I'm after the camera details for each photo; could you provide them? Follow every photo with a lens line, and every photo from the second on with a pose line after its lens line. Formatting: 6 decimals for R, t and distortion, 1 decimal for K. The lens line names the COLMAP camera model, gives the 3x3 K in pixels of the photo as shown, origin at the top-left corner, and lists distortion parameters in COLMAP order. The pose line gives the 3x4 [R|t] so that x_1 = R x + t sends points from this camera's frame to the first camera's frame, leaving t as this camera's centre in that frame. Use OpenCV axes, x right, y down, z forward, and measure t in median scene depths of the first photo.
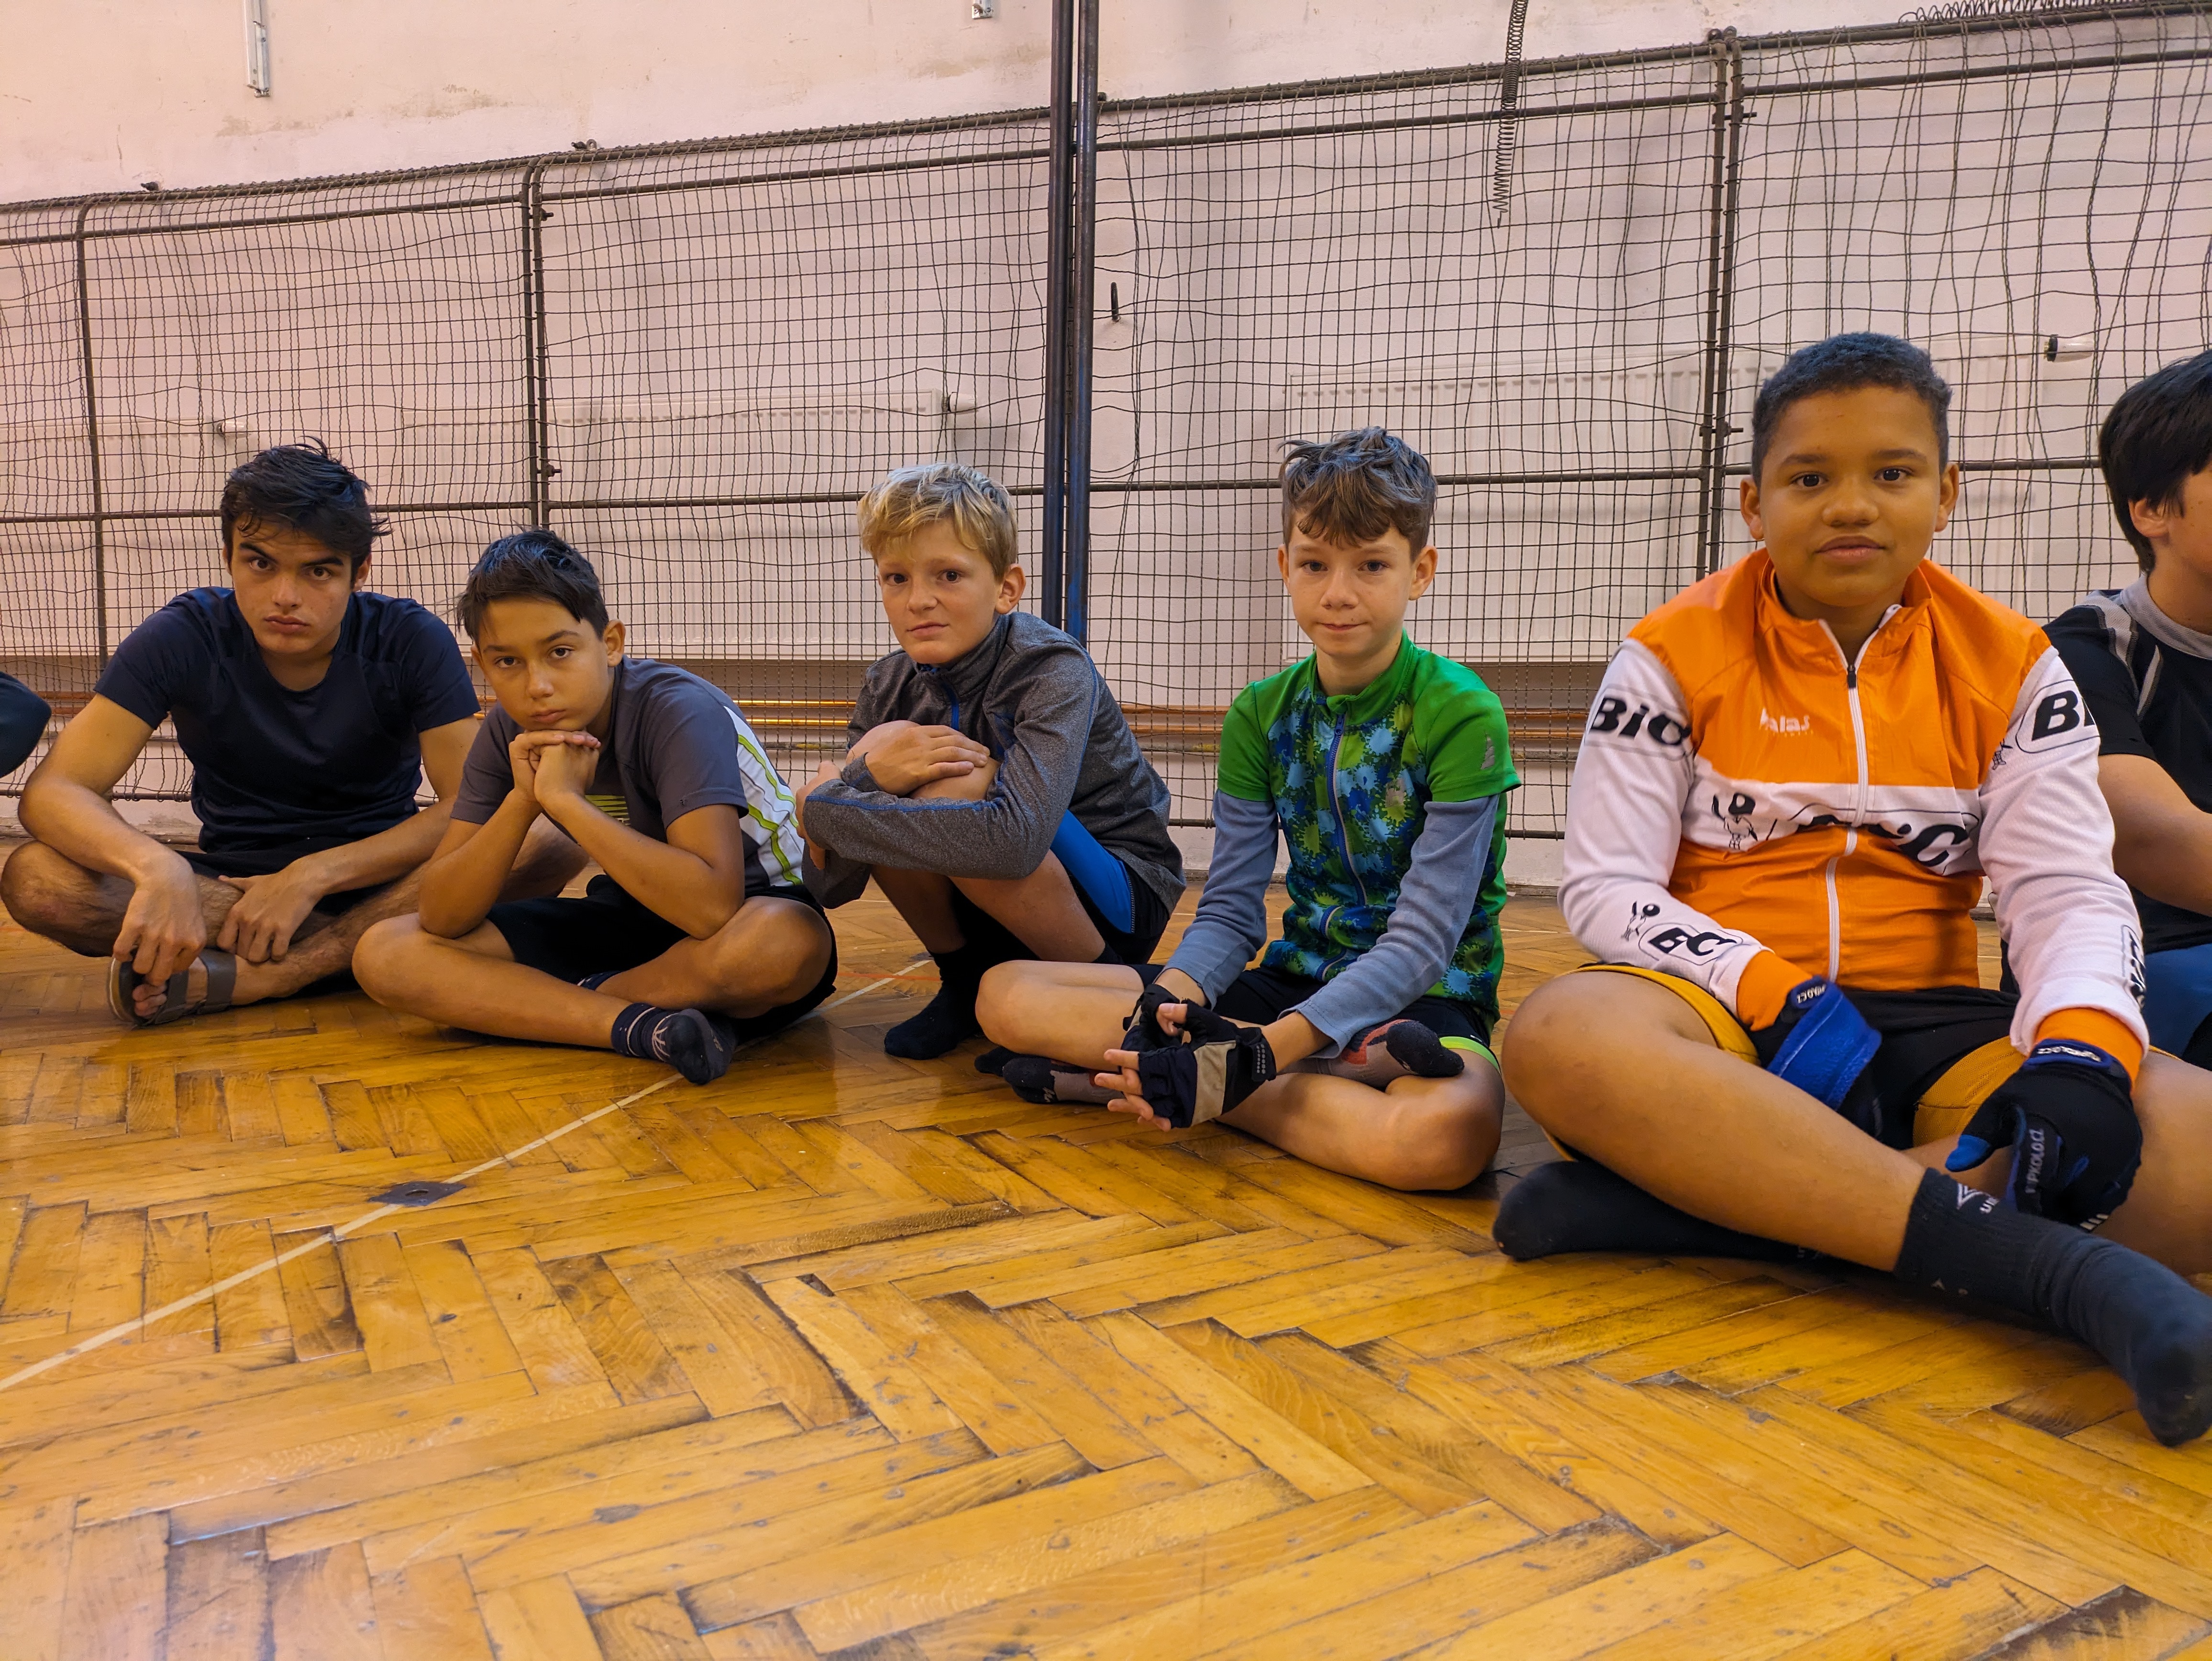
lens RADIAL K [[1634.6, 0, 1132.4], [0, 1634.6, 832.9], [0, 0, 1]] dist [0.026235, -0.016944]
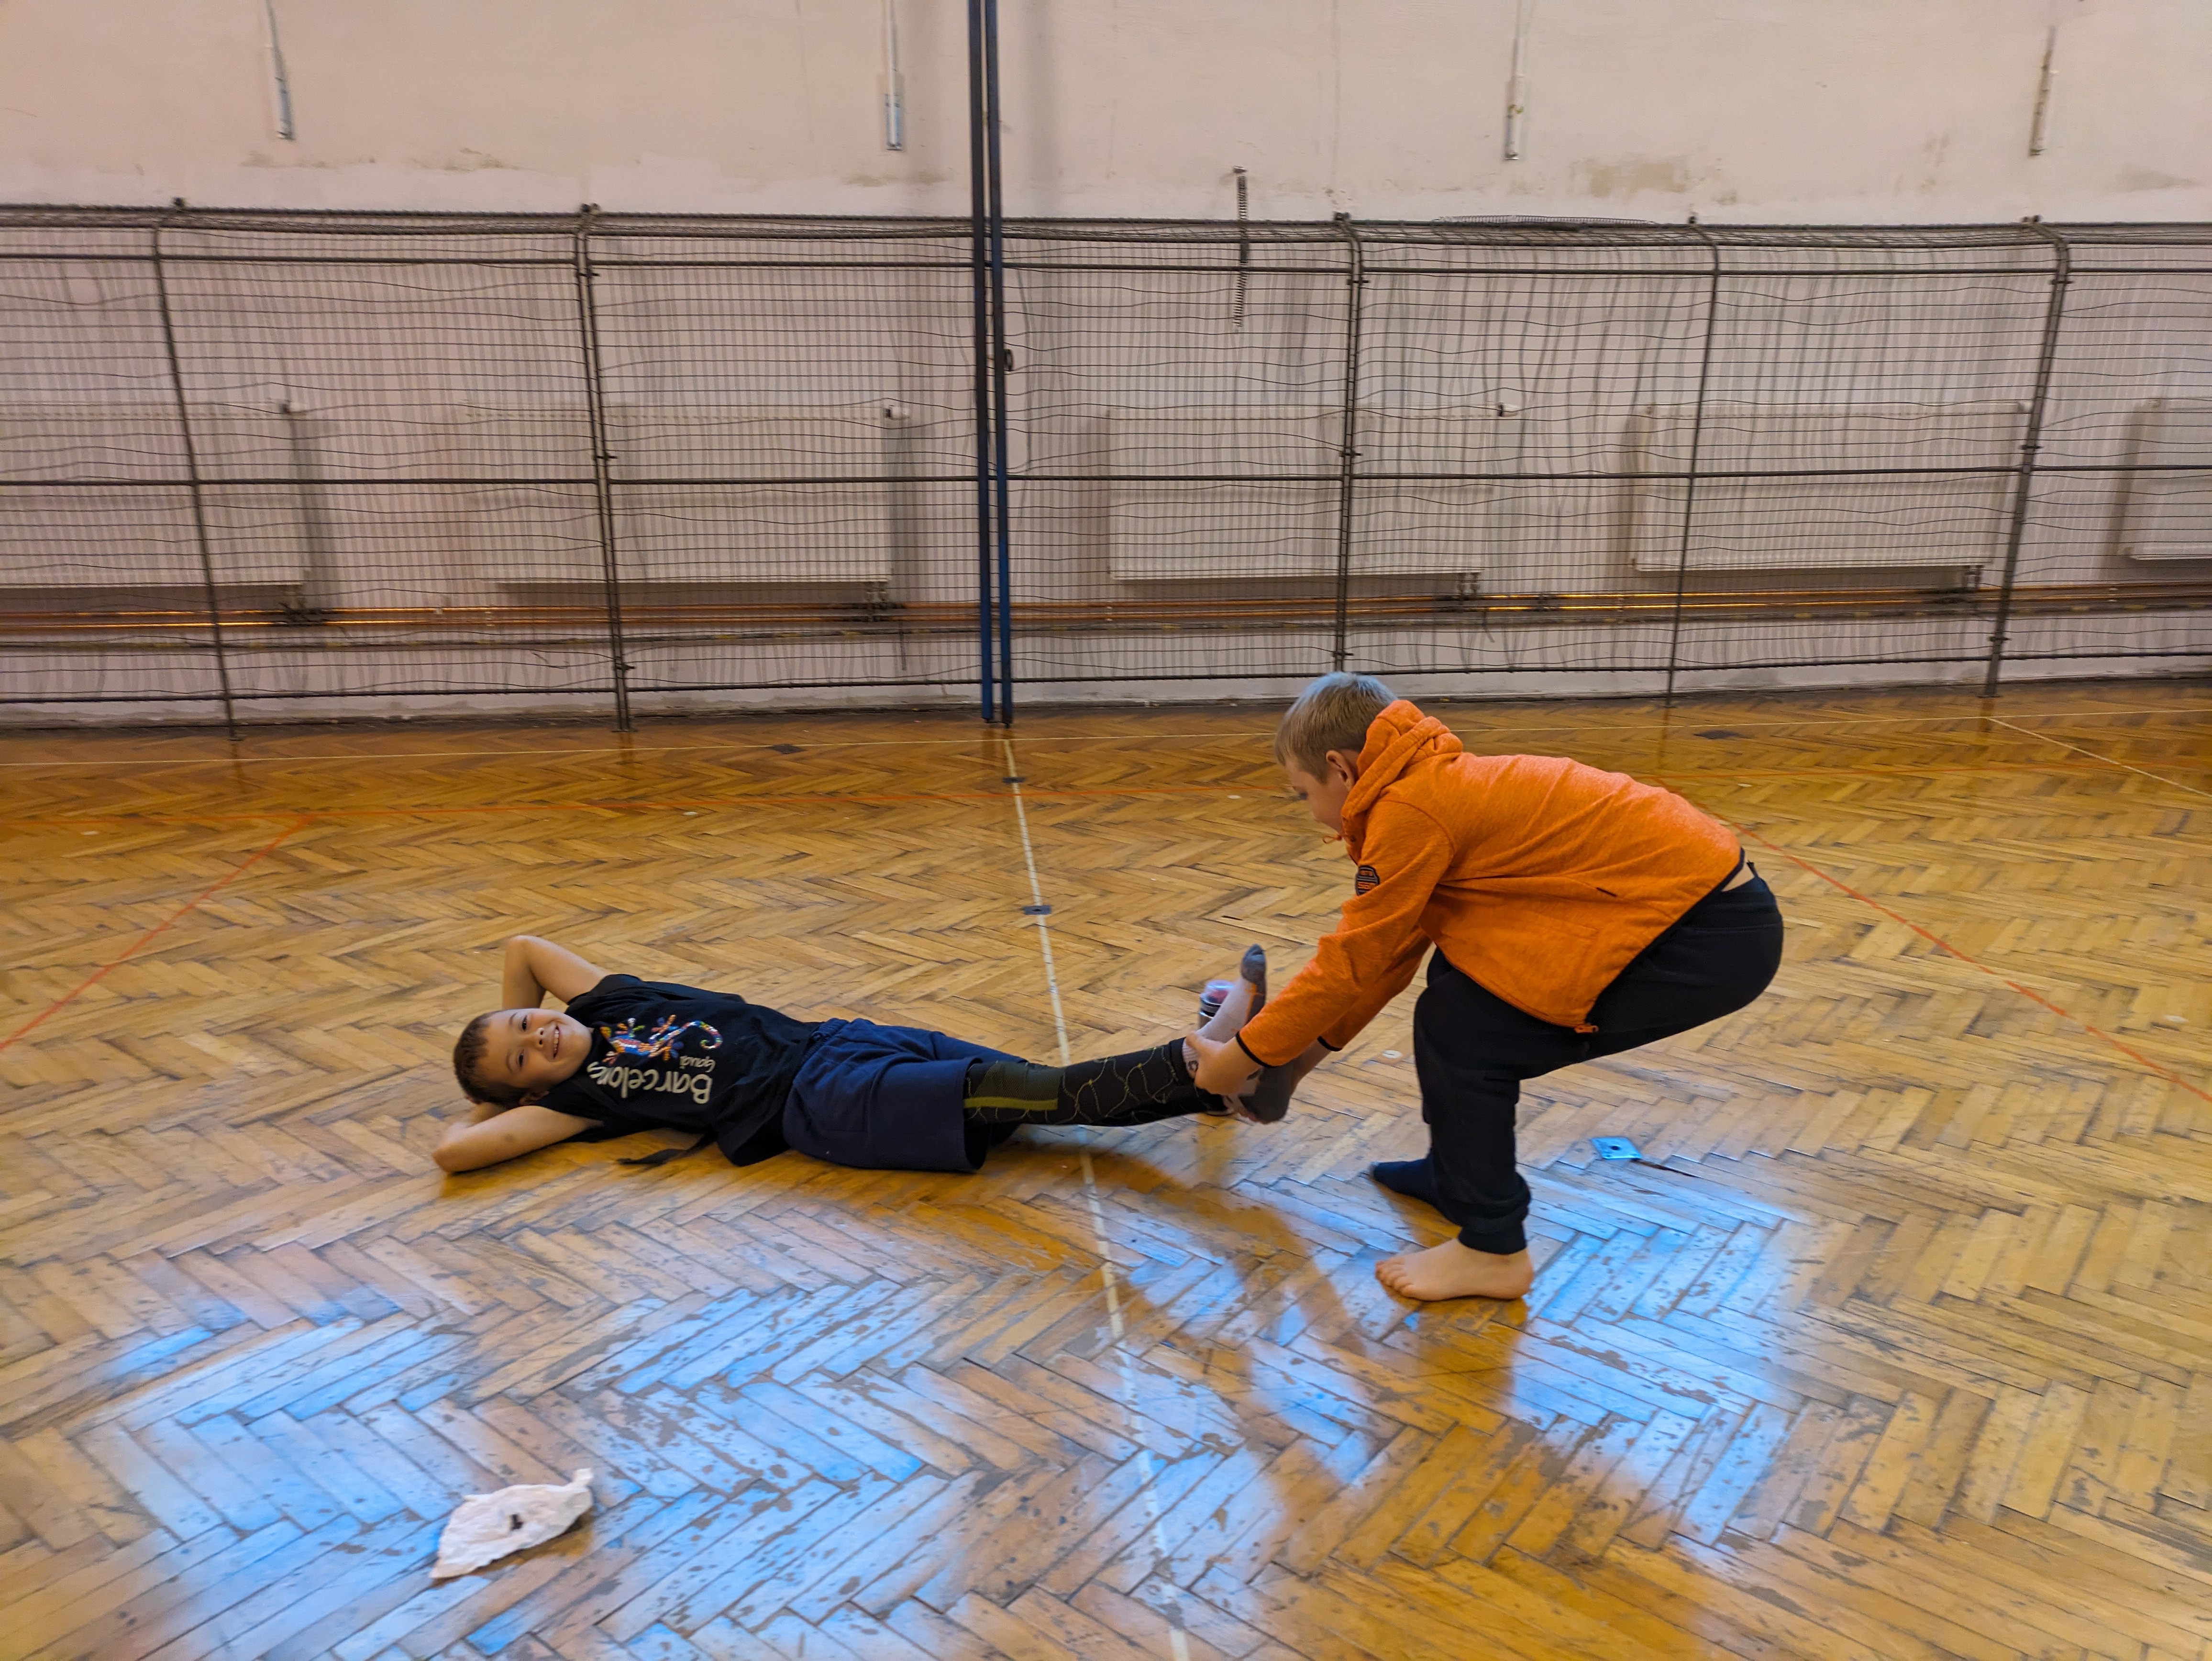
lens RADIAL K [[1755.6, 0, 1112.6], [0, 1755.6, 885.9], [0, 0, 1]] dist [0.028649, -0.009326]
pose [[0.918432, -0.119909, 0.376968, -0.649084], [0.036511, 0.974579, 0.221048, -0.201653], [-0.393891, -0.189254, 0.899463, -0.725363]]
